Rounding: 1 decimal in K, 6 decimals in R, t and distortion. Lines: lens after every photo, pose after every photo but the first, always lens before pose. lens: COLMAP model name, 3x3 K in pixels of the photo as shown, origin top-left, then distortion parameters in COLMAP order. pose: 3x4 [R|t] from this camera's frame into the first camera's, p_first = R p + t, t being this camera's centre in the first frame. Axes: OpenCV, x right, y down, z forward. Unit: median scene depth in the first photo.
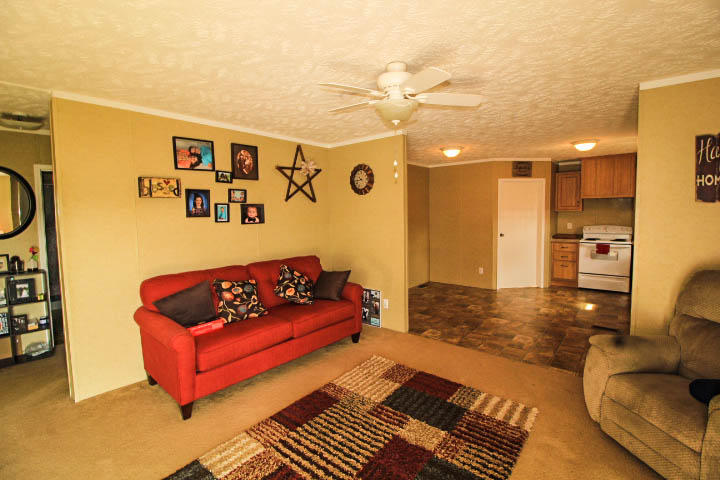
lens RADIAL K [[328.9, 0, 360.0], [0, 328.9, 240.0], [0, 0, 1]] dist [0.002599, 0.000038]
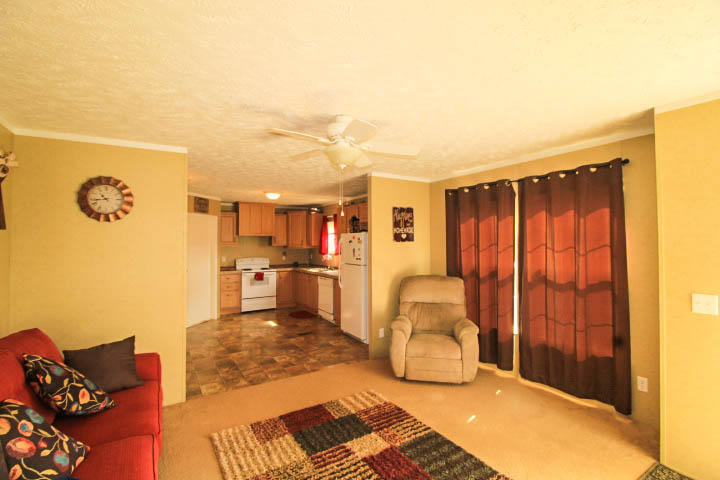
lens RADIAL K [[335.2, 0, 360.0], [0, 335.2, 240.0], [0, 0, 1]] dist [-0.001053, -0.001228]
pose [[0.331207, 0.018217, 0.943382, -0.572044], [0.081790, 0.995496, -0.047939, -0.031807], [-0.940007, 0.093037, 0.328225, 0.372195]]
